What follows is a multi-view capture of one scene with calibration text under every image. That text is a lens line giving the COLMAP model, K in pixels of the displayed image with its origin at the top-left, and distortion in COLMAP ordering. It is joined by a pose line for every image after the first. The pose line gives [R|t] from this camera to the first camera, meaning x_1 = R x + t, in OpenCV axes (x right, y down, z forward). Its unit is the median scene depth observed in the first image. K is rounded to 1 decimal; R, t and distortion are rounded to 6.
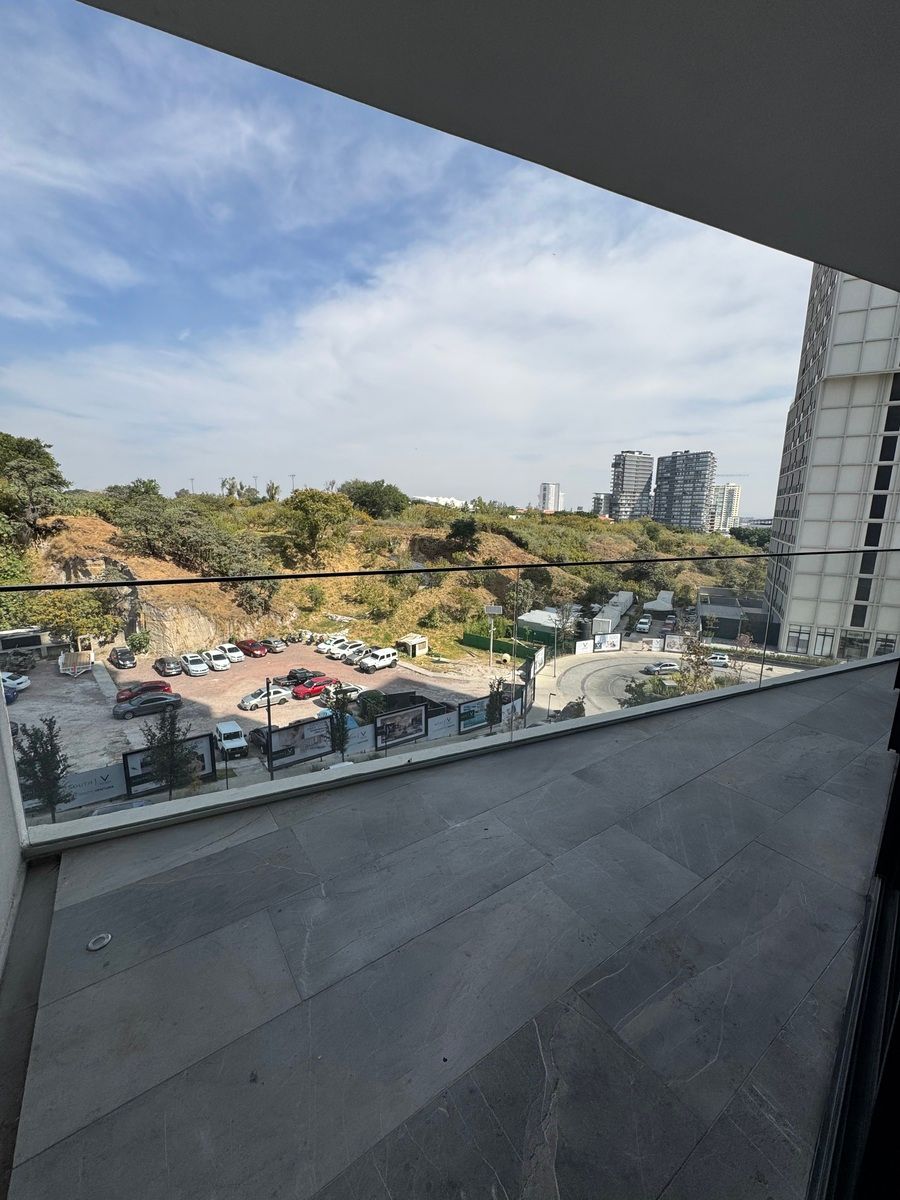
lens RADIAL K [[477.6, 0, 450.0], [0, 477.6, 599.0], [0, 0, 1]] dist [-0.000872, 0.000873]
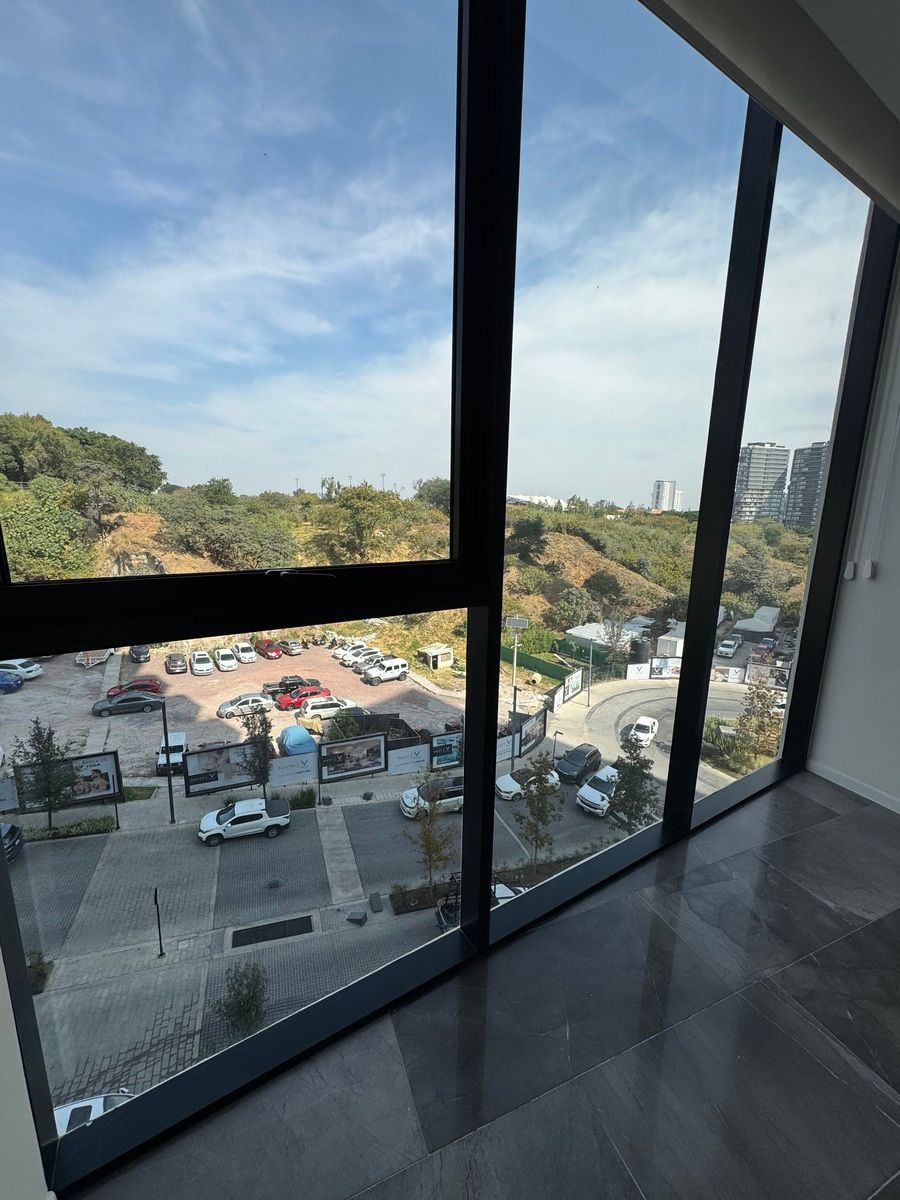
lens RADIAL K [[477.6, 0, 451.8], [0, 477.6, 599.8], [0, 0, 1]] dist [-0.000872, 0.000873]
pose [[0.976123, 0.044162, -0.212682, 0.146941], [-0.043396, 0.999024, 0.008271, -0.020463], [0.212839, 0.001156, 0.977087, 0.115280]]
